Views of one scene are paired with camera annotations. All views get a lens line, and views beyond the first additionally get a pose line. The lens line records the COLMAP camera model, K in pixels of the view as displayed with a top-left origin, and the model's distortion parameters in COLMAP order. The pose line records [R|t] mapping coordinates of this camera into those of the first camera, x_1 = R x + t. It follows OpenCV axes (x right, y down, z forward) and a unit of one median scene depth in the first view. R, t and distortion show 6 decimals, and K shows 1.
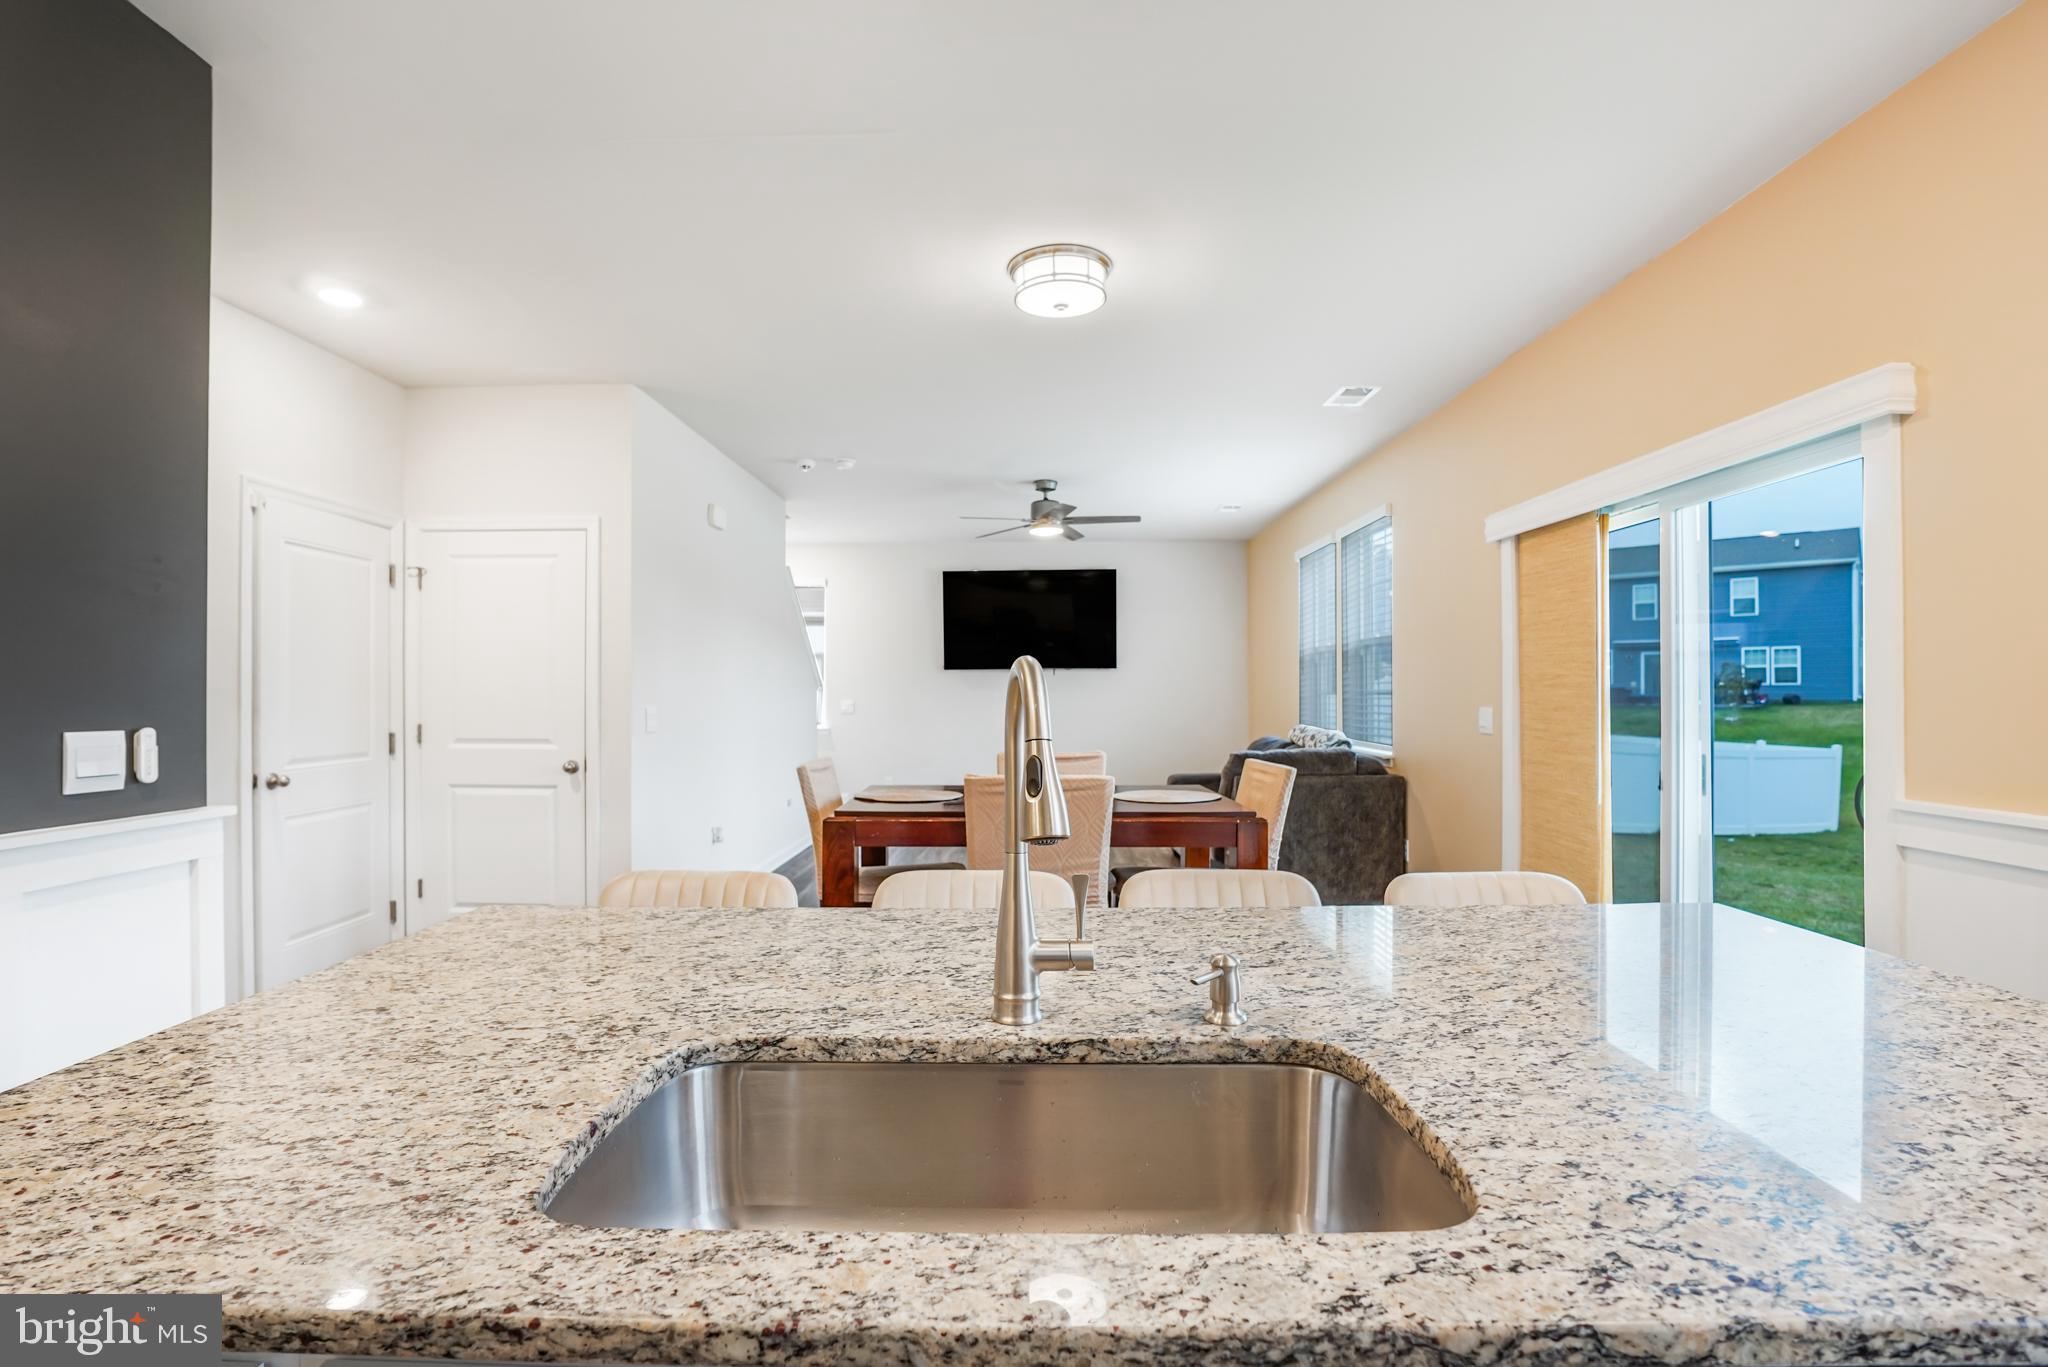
lens RADIAL K [[954.5, 0, 1021.3], [0, 954.5, 691.3], [0, 0, 1]] dist [-0.047504, 0.013646]
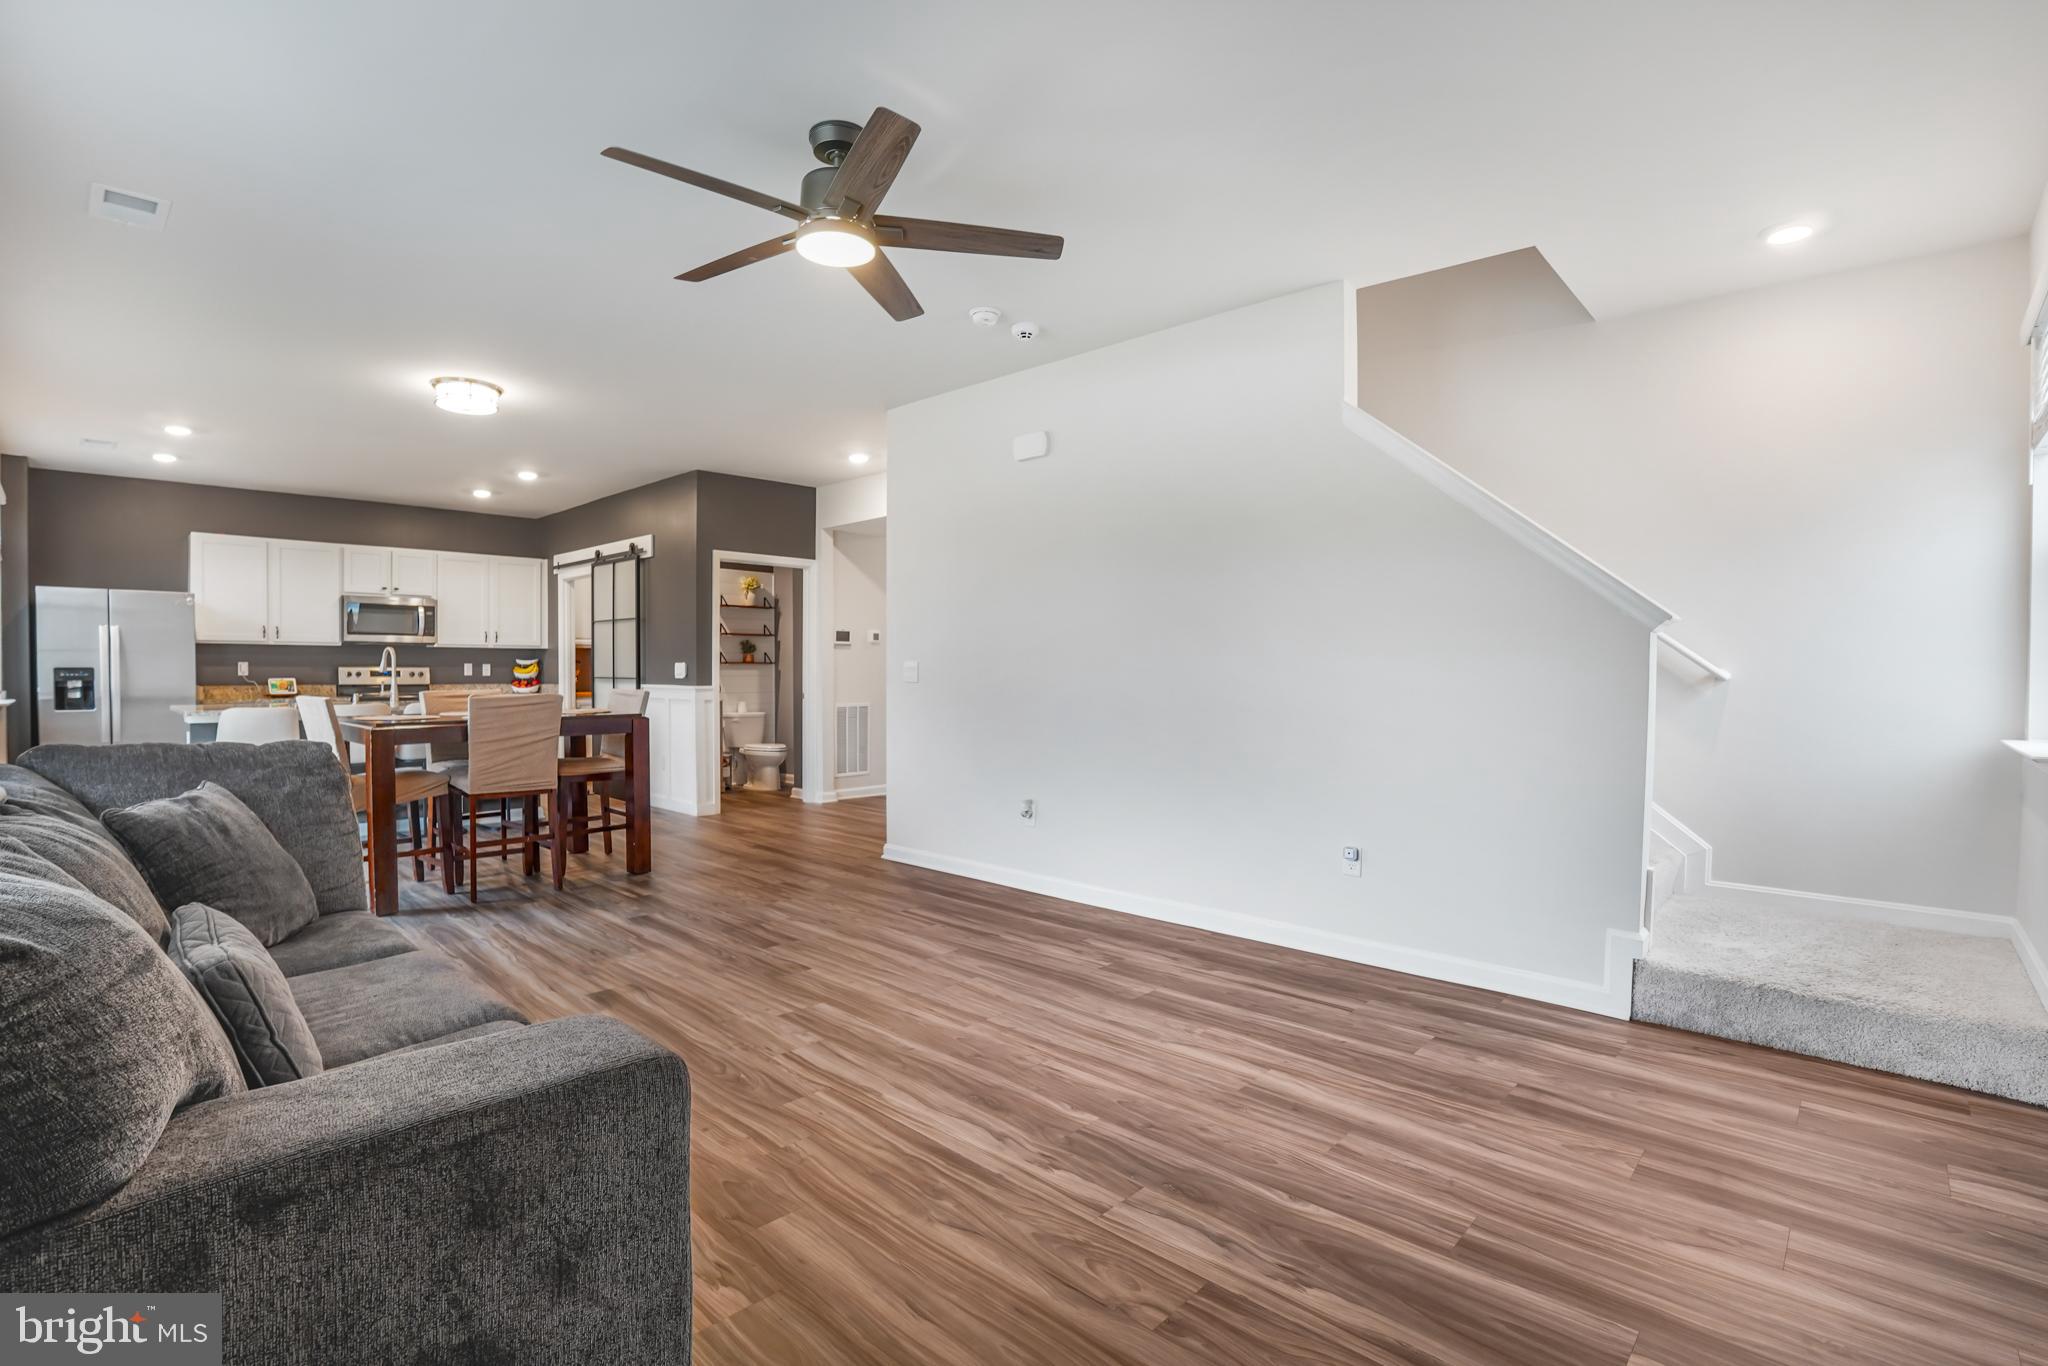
lens RADIAL K [[934.5, 0, 1050.5], [0, 934.5, 696.2], [0, 0, 1]] dist [-0.067074, 0.011884]
pose [[-0.652939, 0.023102, -0.757058, 1.420068], [-0.000549, 0.999520, 0.030974, 0.087805], [0.757411, 0.020640, -0.652613, 6.885417]]
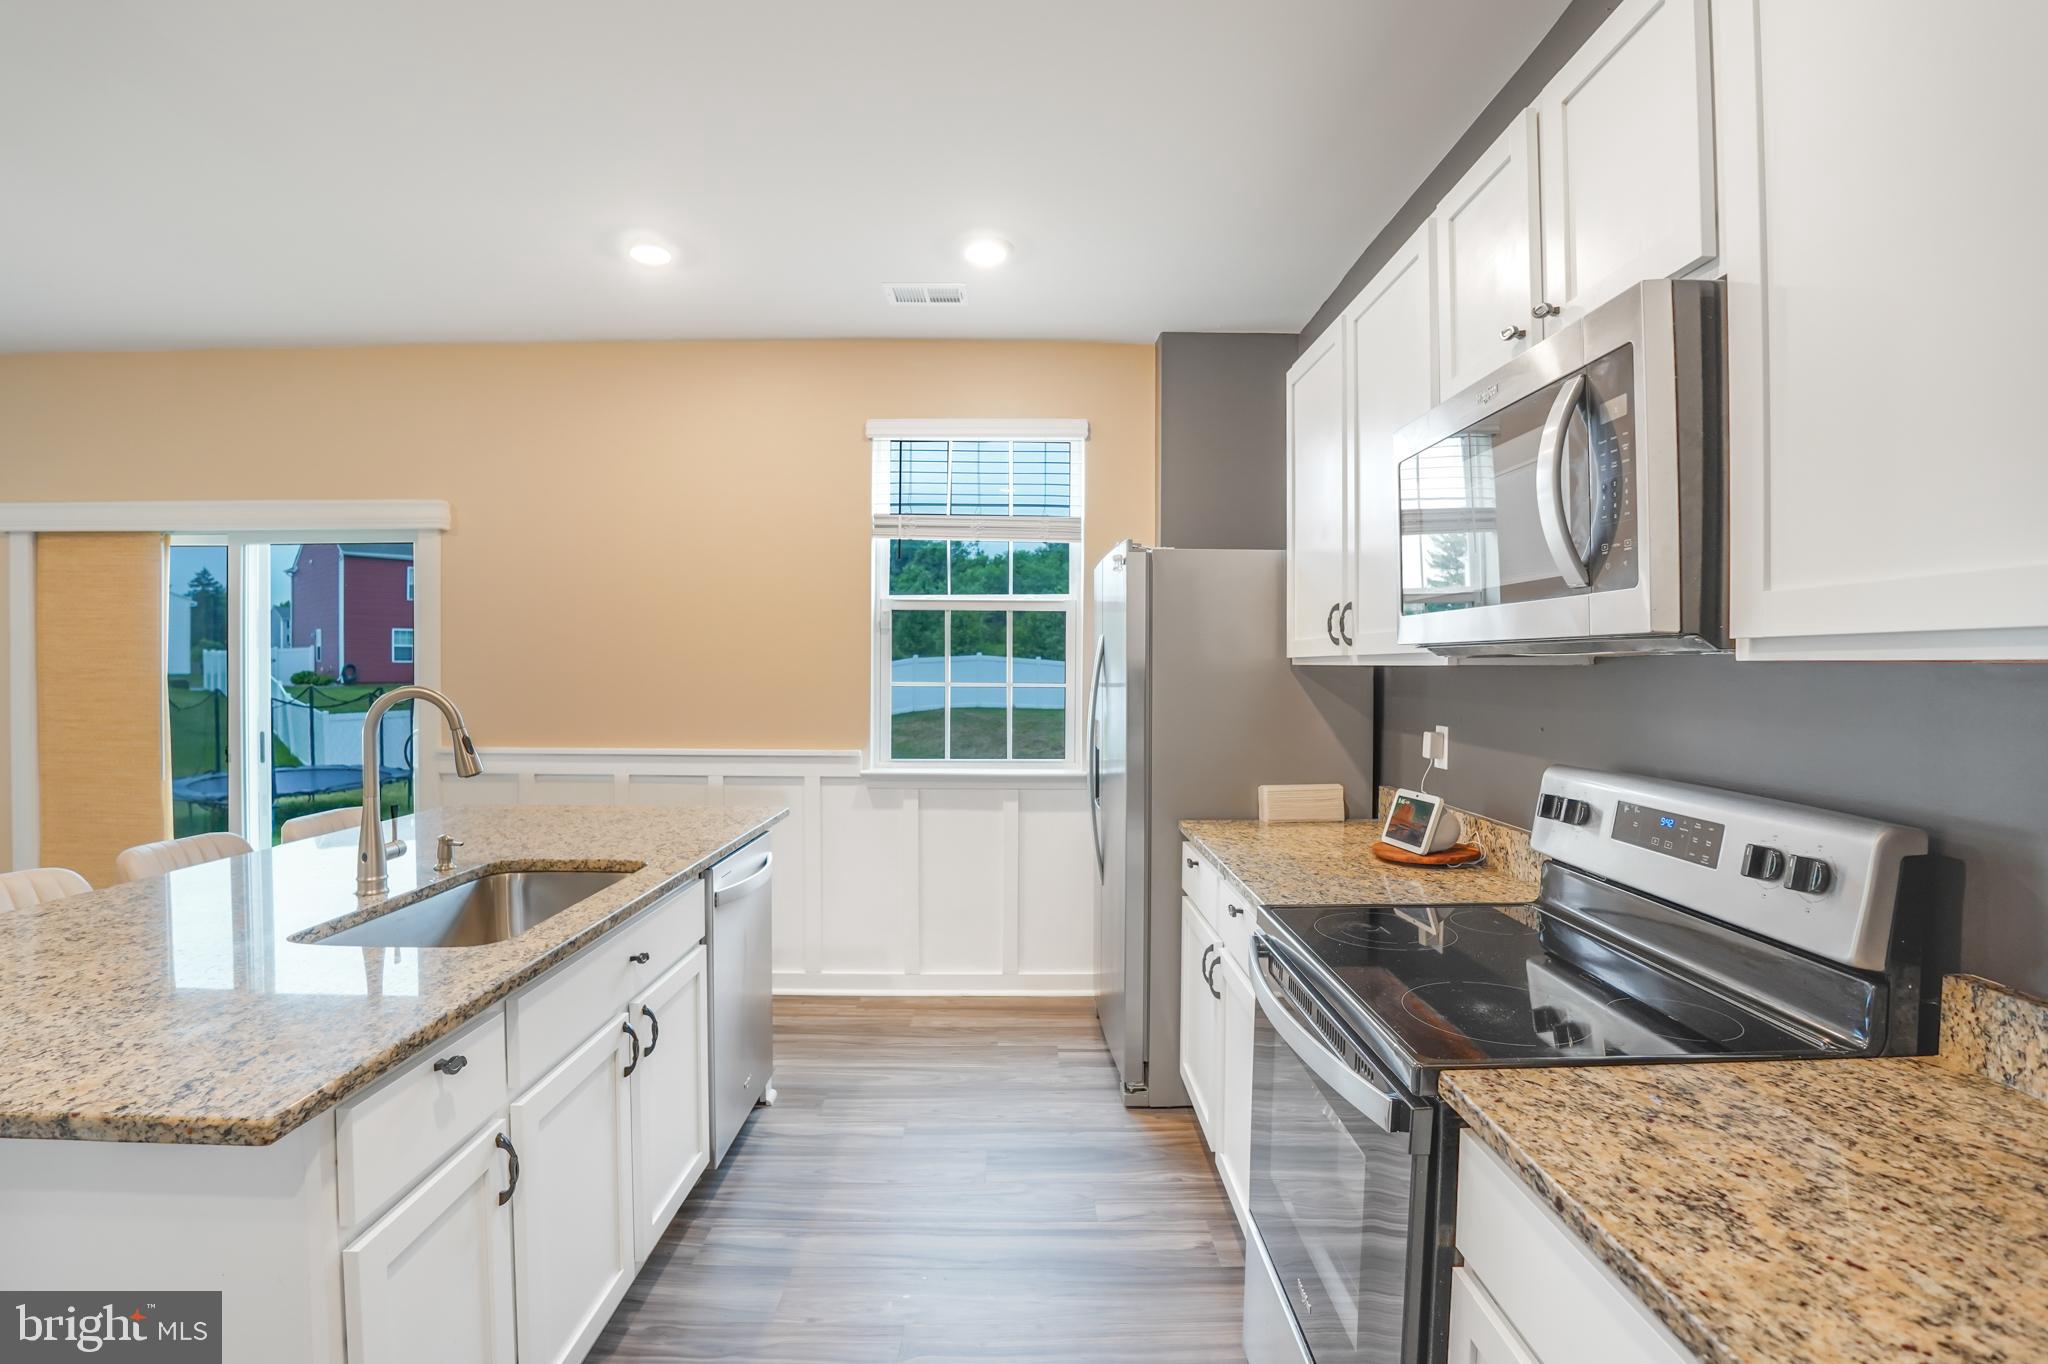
lens RADIAL K [[969.6, 0, 989.1], [0, 969.6, 676.2], [0, 0, 1]] dist [-0.034118, 0.000028]
pose [[0.006481, -0.003499, 0.999973, -1.486268], [-0.004482, 0.999984, 0.003528, -0.051366], [-0.999969, -0.004505, 0.006465, -0.110844]]
